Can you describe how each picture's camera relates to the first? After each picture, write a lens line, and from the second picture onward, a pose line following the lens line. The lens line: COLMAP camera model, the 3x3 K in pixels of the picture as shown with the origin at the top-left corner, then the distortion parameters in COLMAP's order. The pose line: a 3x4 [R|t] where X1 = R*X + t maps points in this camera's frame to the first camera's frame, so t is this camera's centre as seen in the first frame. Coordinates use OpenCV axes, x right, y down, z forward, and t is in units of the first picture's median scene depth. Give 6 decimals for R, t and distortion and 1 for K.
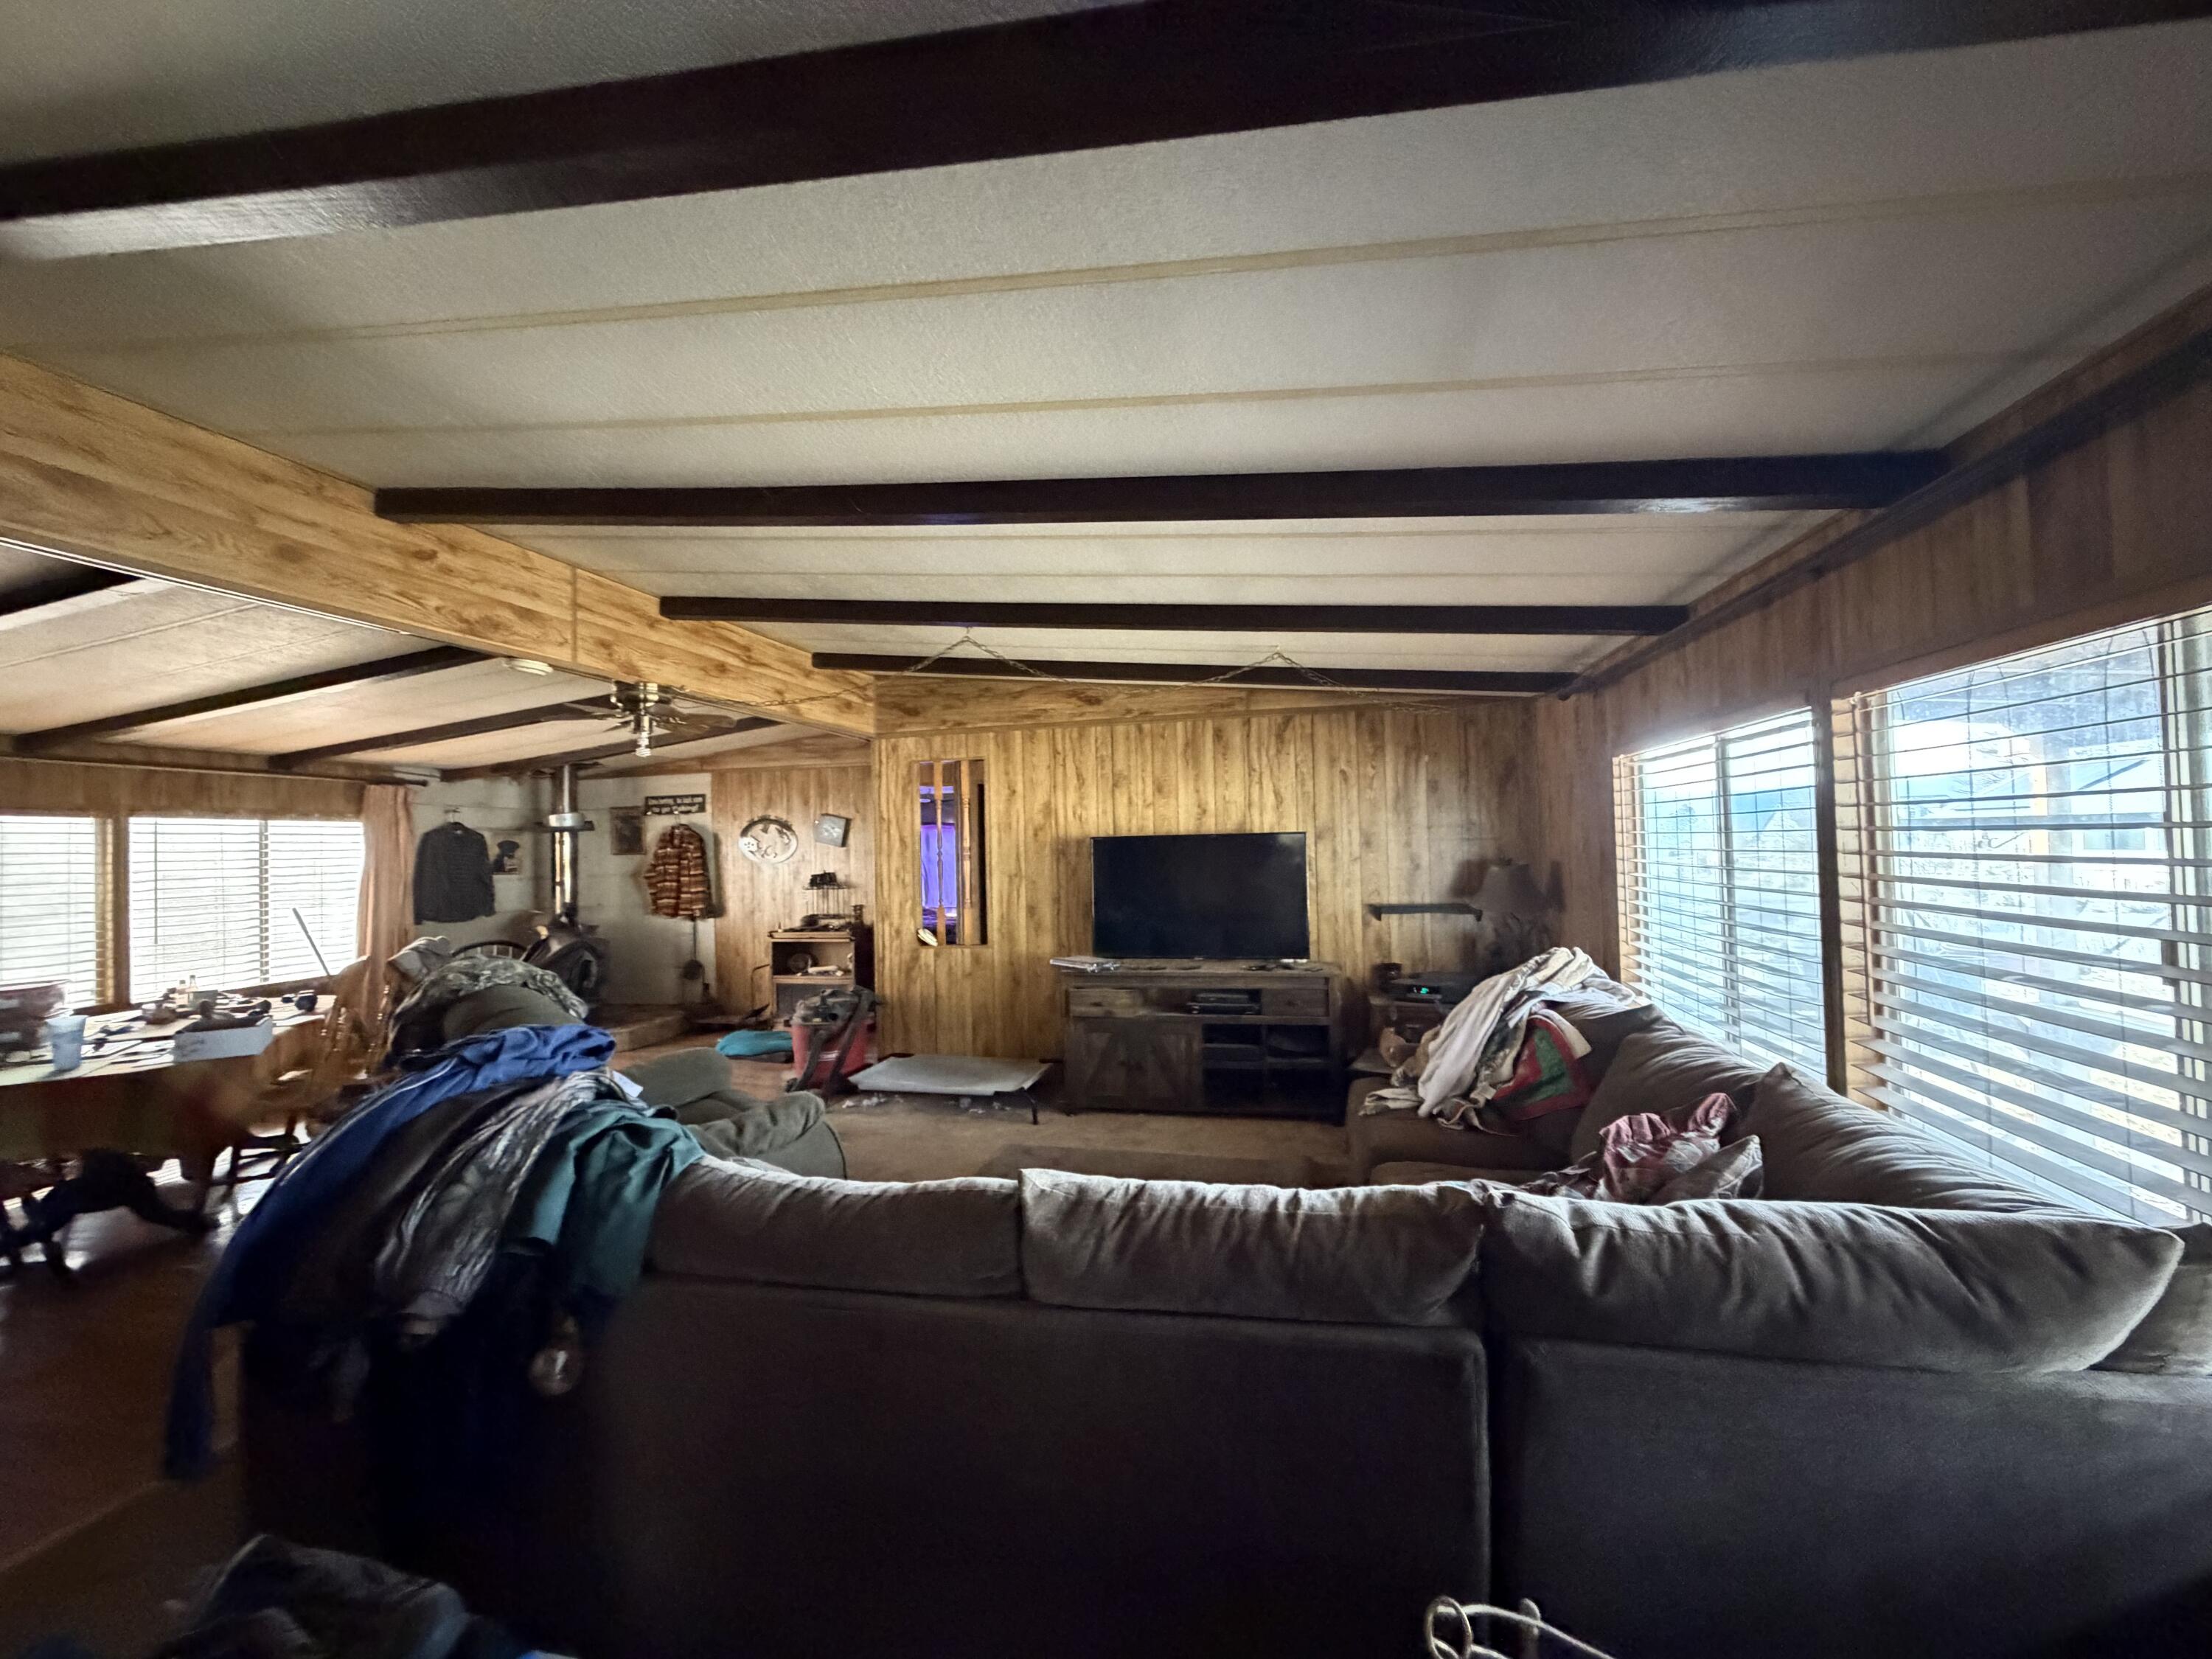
lens RADIAL K [[875.4, 0, 1105.4], [0, 875.4, 831.2], [0, 0, 1]] dist [0.000618, 0.000093]
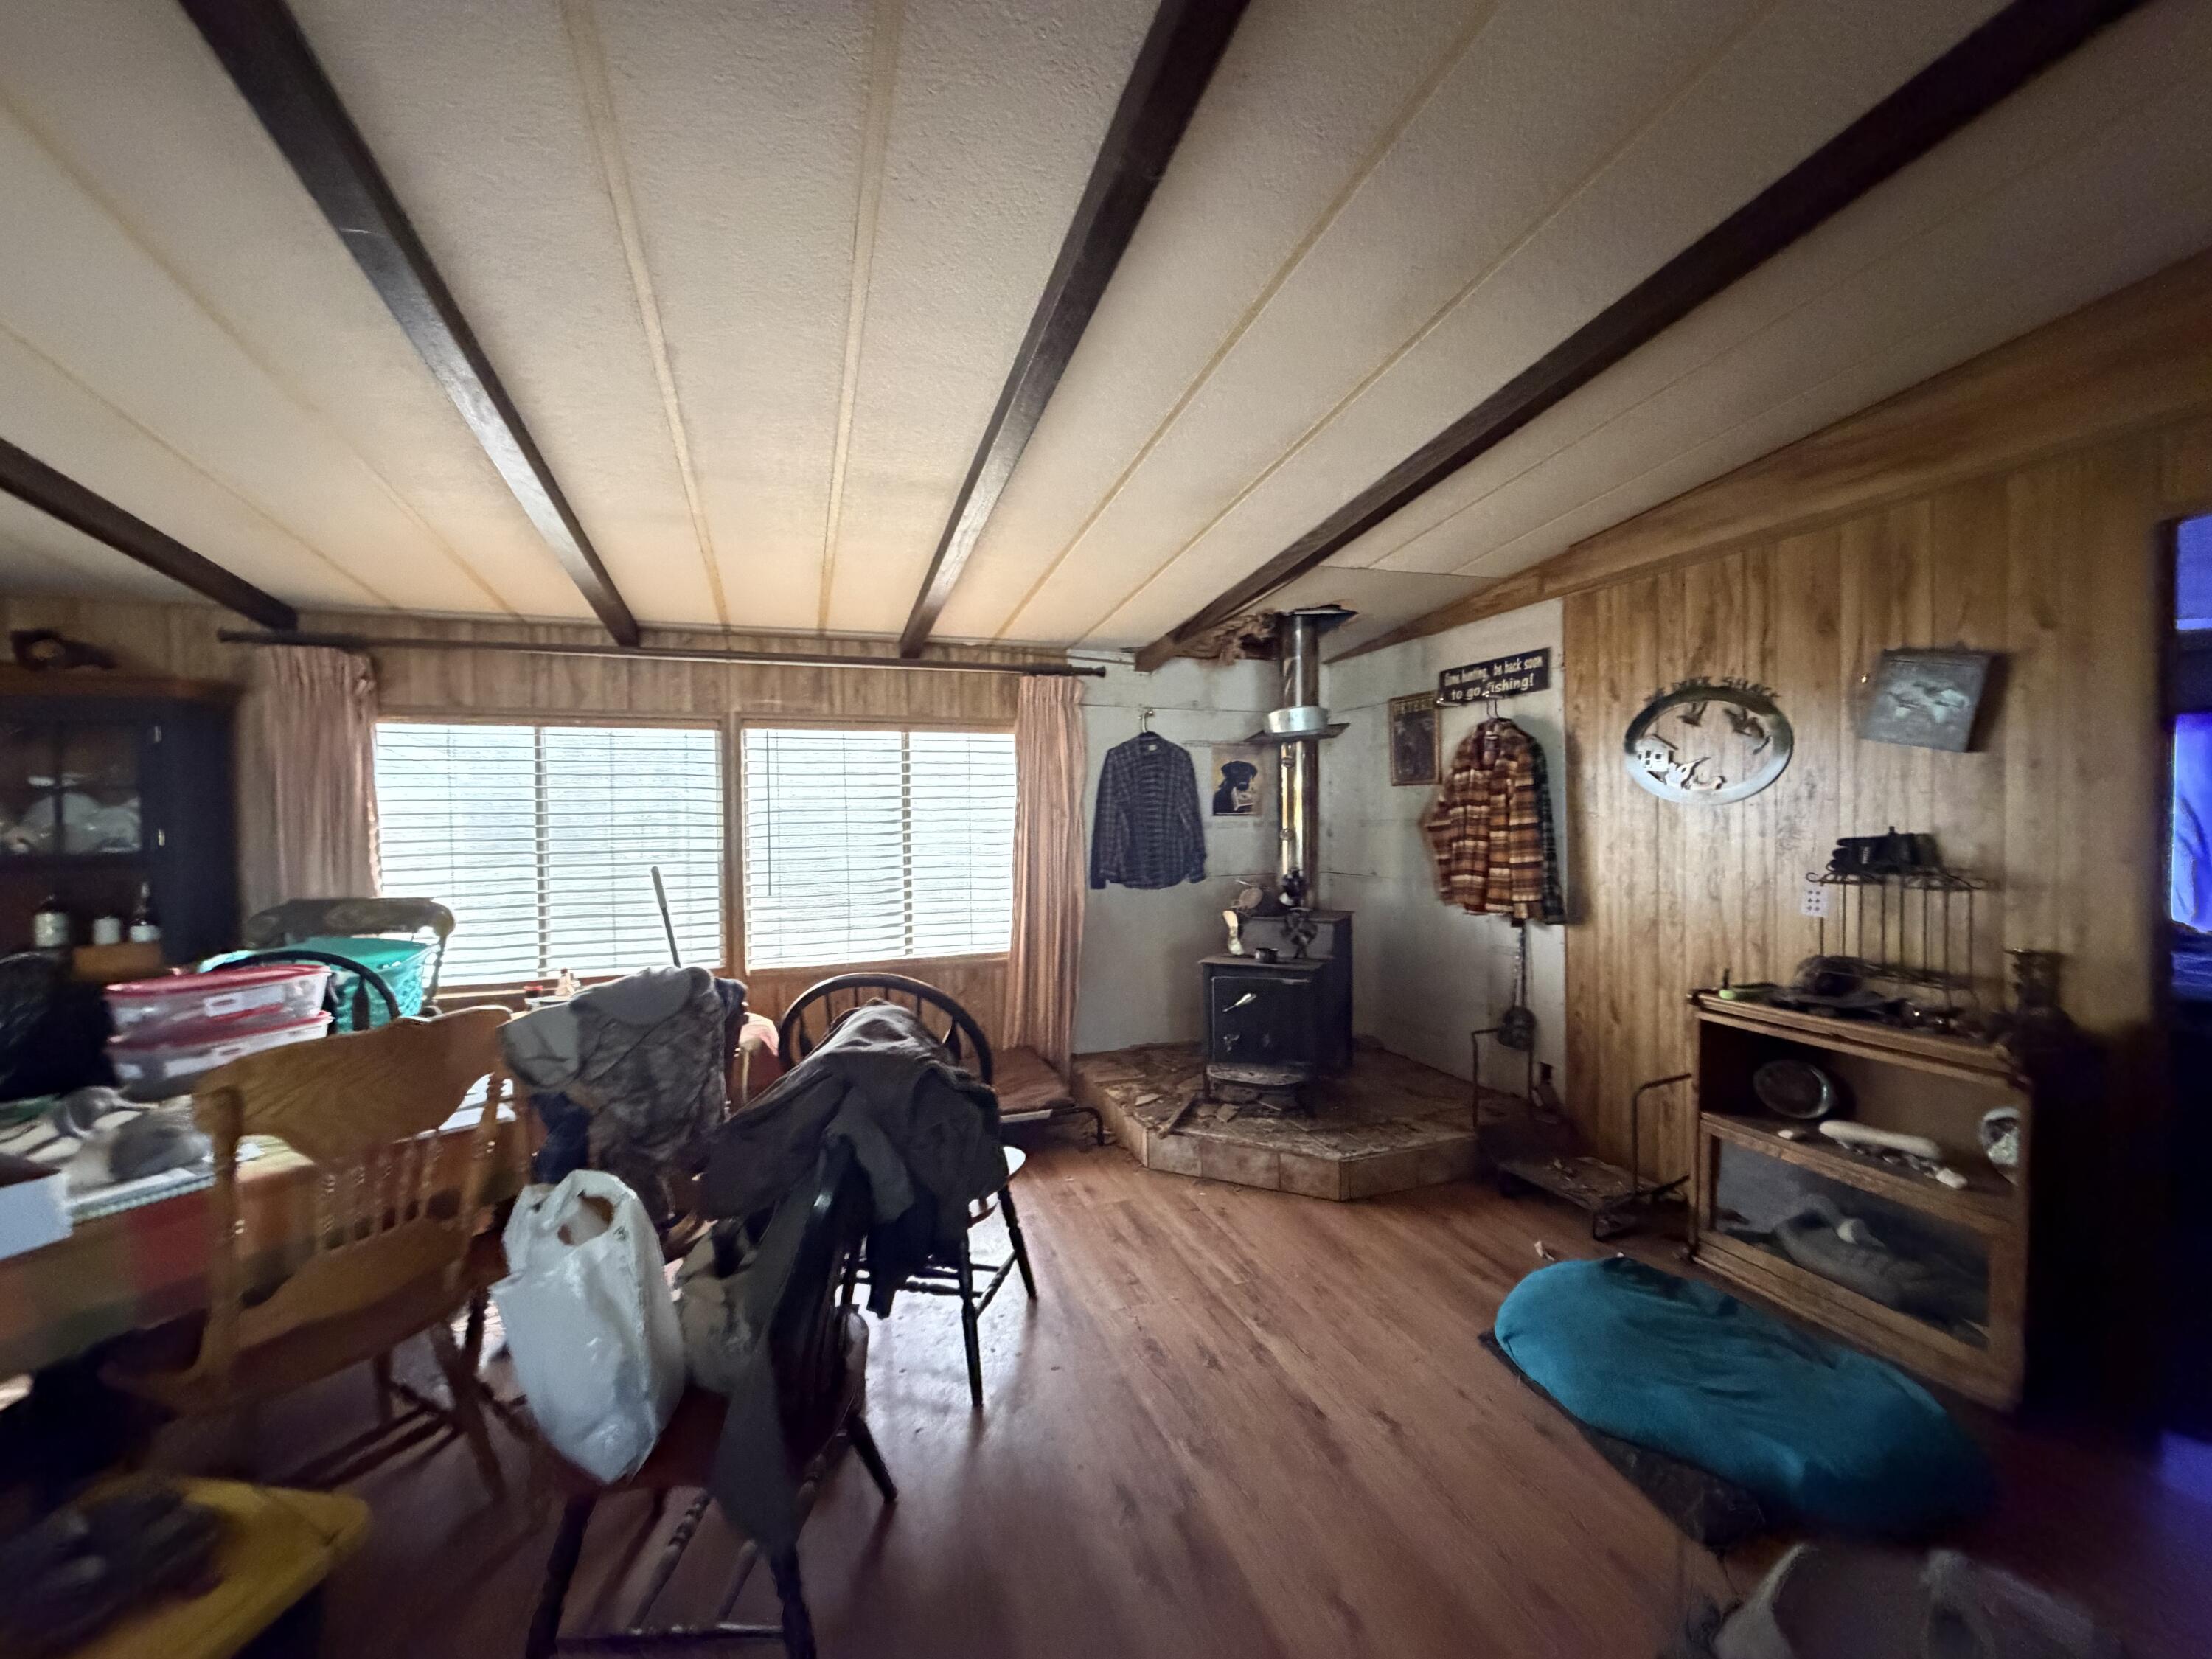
lens RADIAL K [[875.4, 0, 1105.4], [0, 875.4, 831.2], [0, 0, 1]] dist [0.000618, 0.000093]
pose [[0.536713, 0.037802, -0.842918, -0.202501], [0.013909, 0.998464, 0.053634, 0.024821], [0.843651, -0.040510, 0.535362, 0.578704]]
